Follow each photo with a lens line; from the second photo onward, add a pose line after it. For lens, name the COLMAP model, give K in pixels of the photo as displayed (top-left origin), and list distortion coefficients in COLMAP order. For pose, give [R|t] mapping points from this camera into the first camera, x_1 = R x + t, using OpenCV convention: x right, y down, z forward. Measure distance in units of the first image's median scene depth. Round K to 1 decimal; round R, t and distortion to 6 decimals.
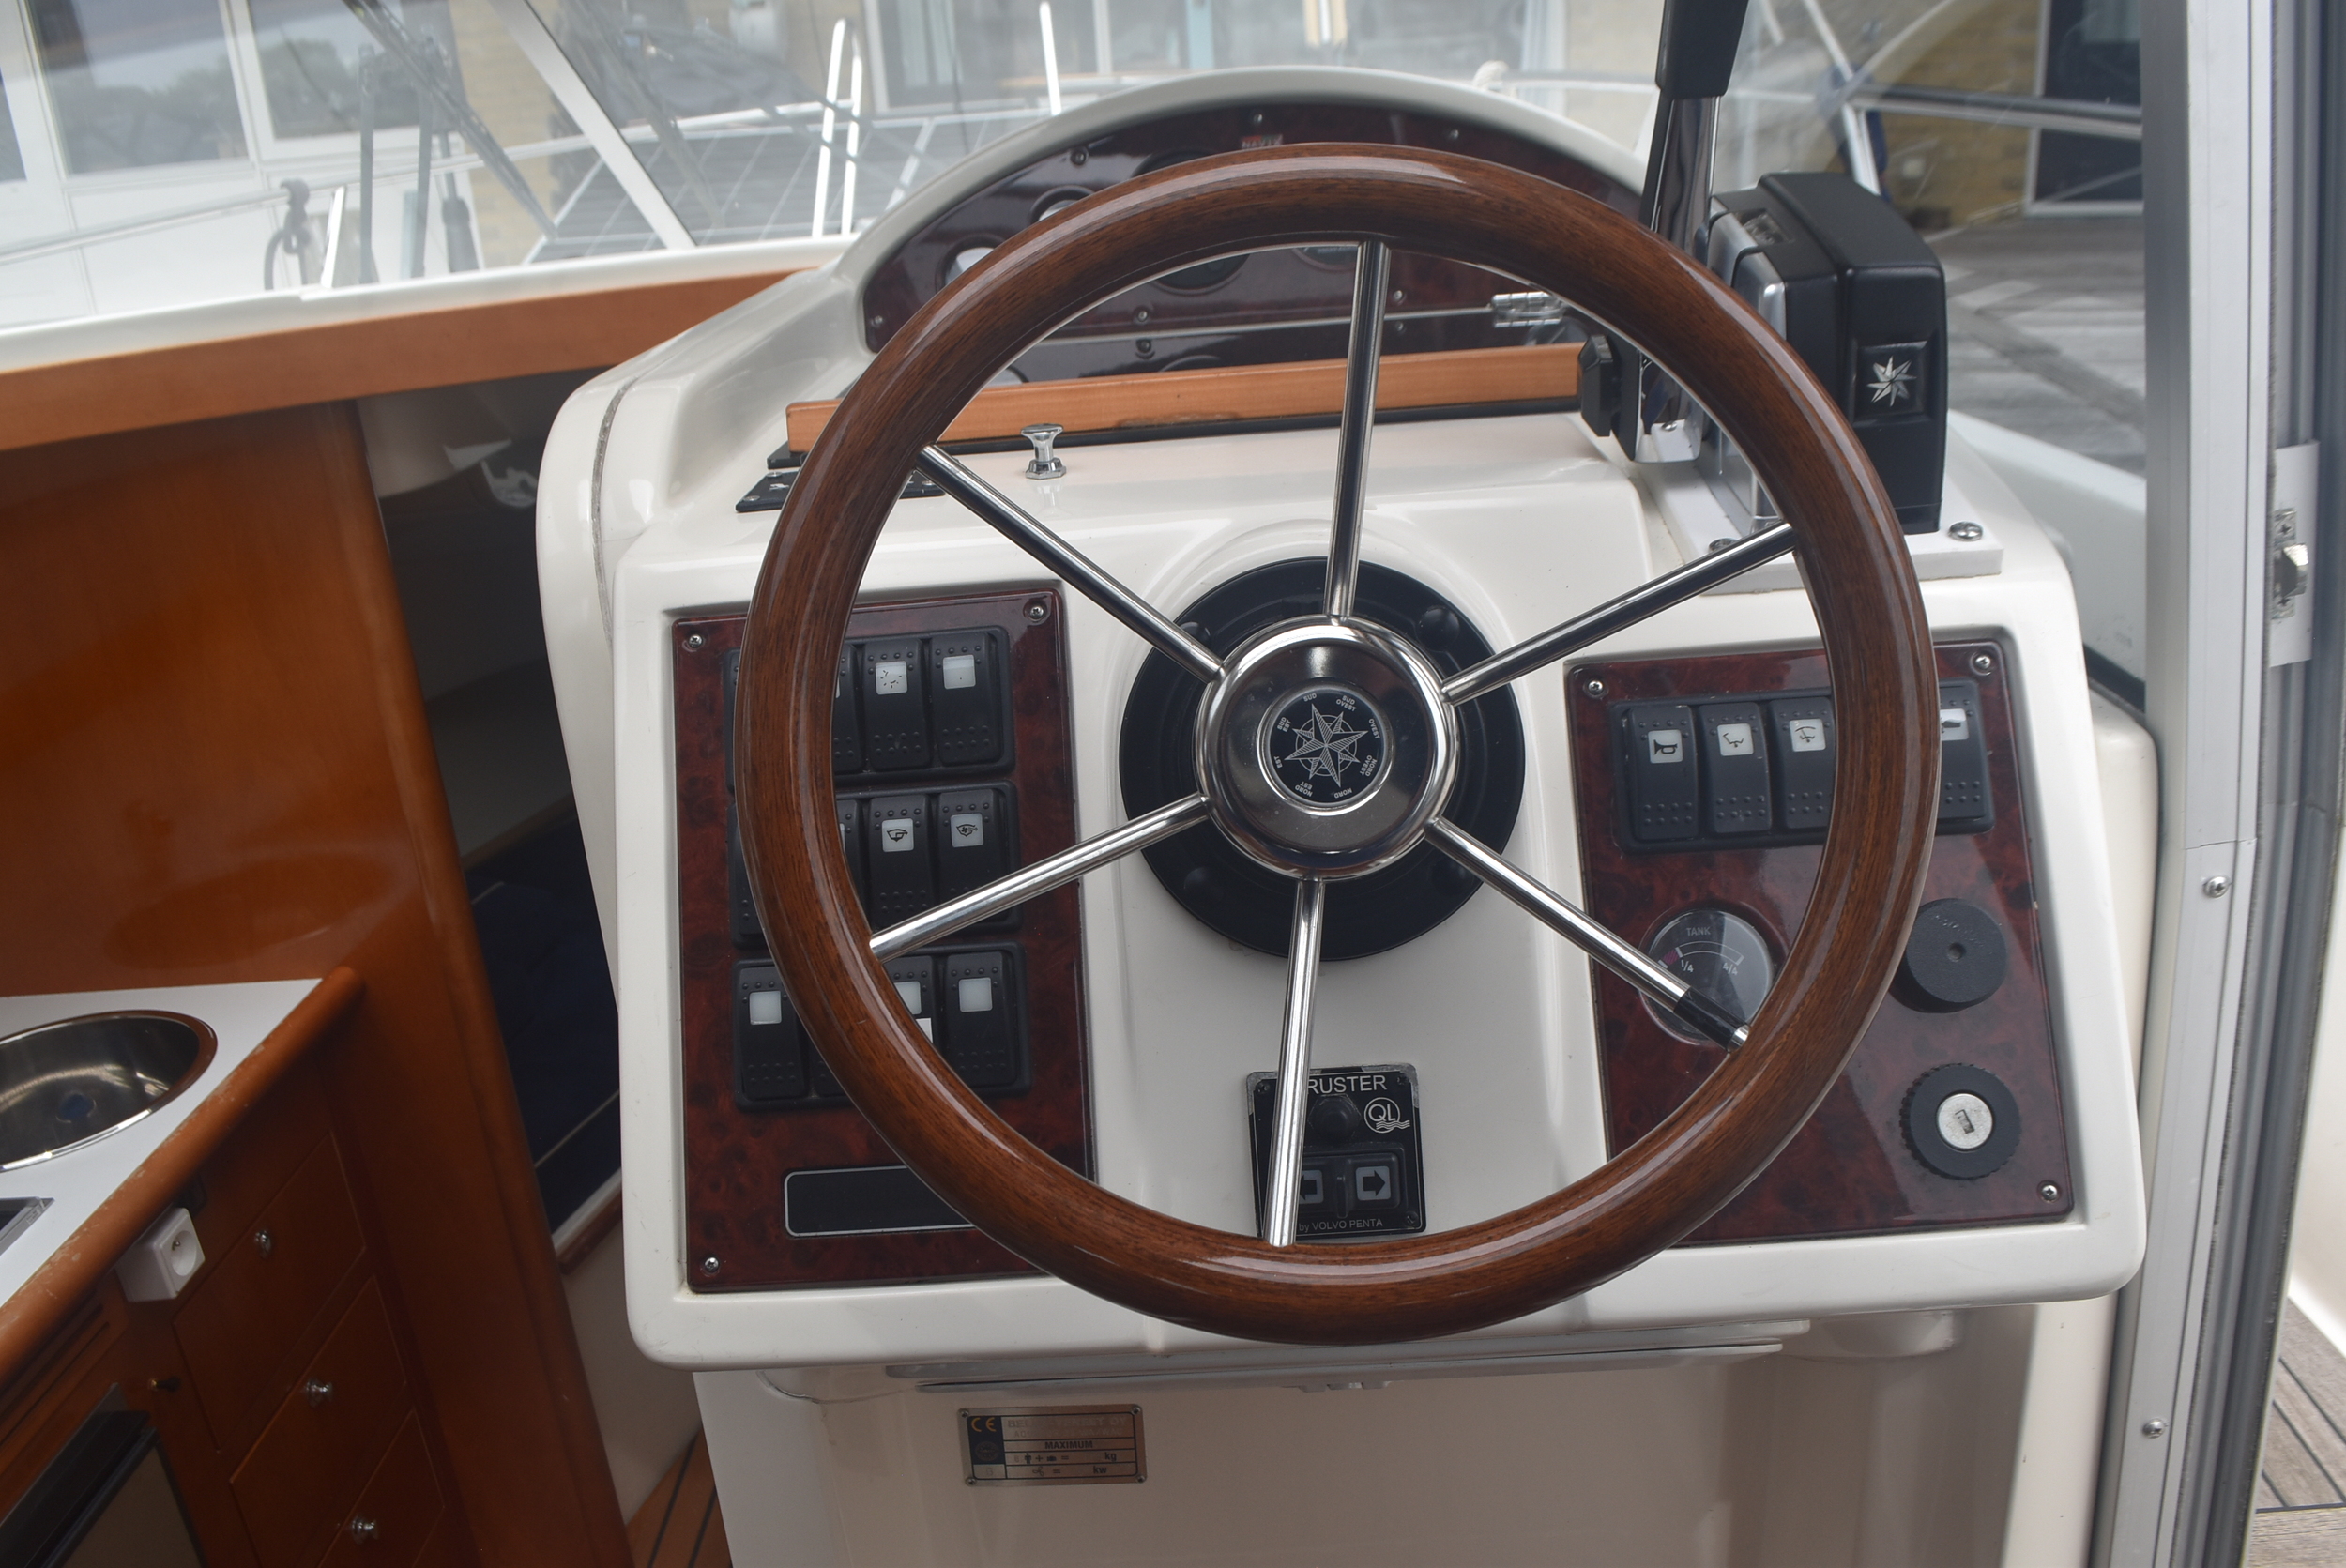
lens RADIAL K [[1857.6, 0, 1157.3], [0, 1857.6, 809.1], [0, 0, 1]] dist [-0.099447, 0.033787]
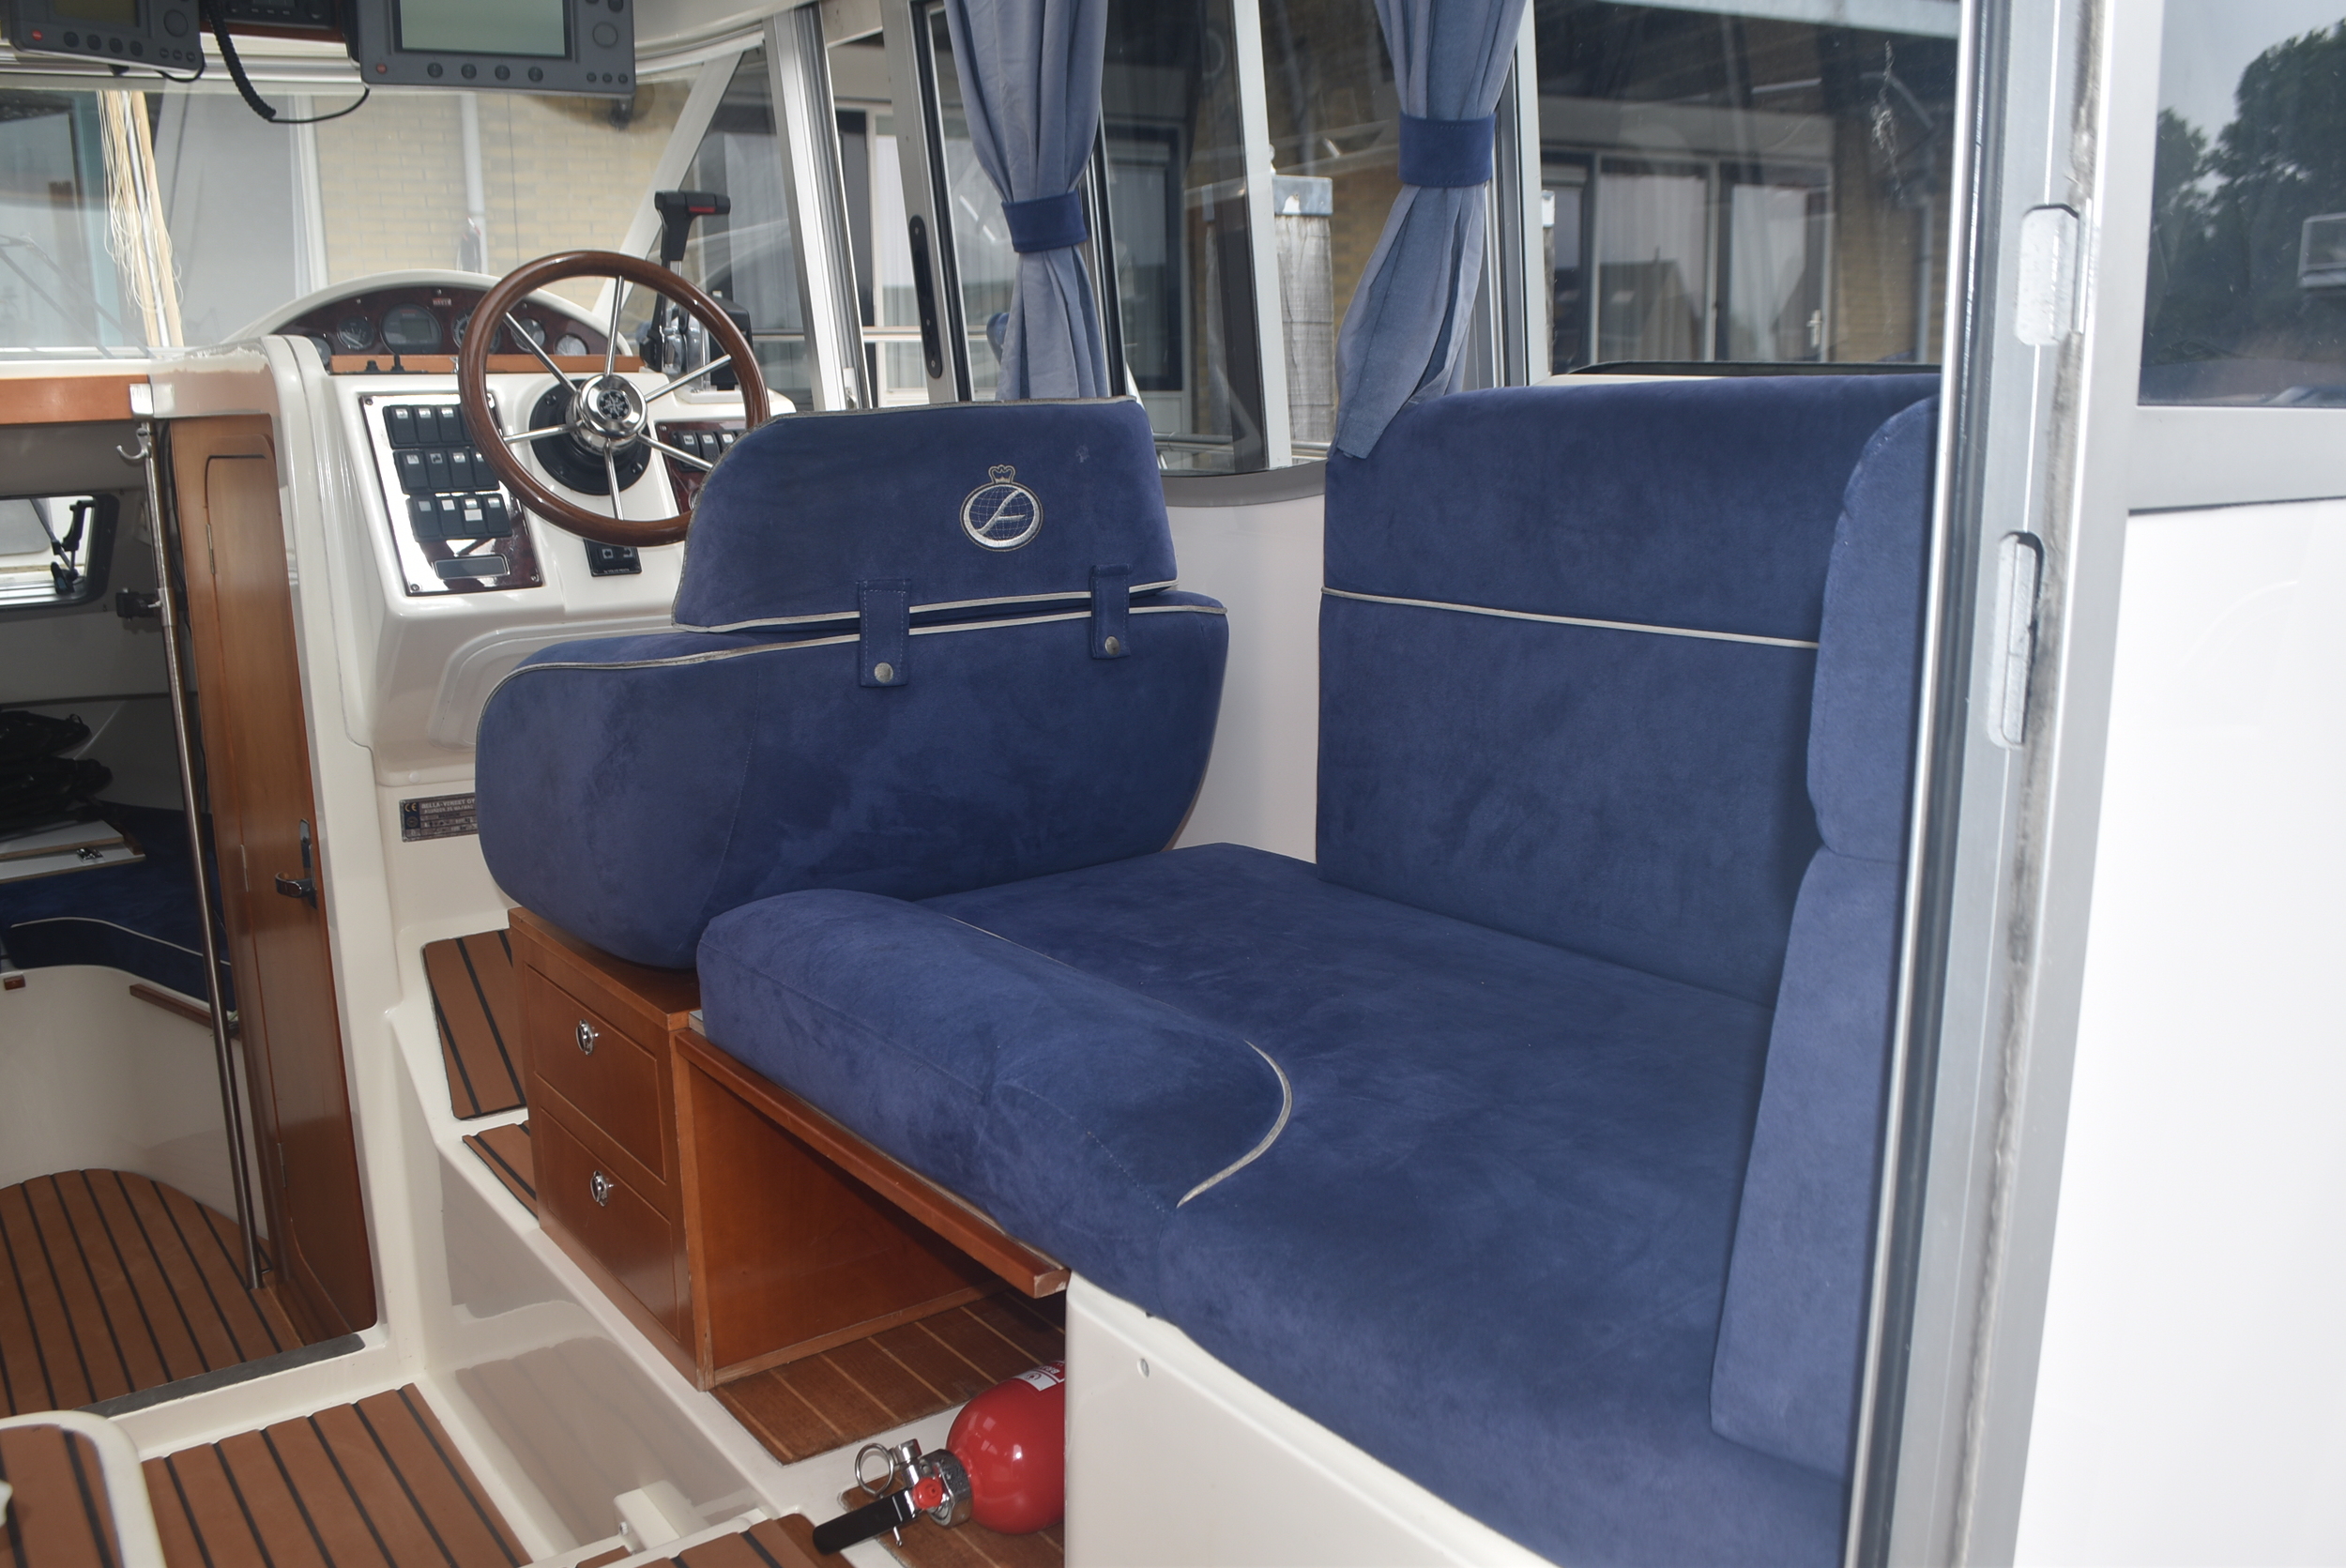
lens RADIAL K [[1857.6, 0, 1162.4], [0, 1857.6, 796.0], [0, 0, 1]] dist [-0.099447, 0.033787]
pose [[0.780057, -0.053765, 0.623394, -1.160591], [0.180551, 0.973263, -0.141986, 1.212593], [-0.599093, 0.223312, 0.768908, -1.924311]]
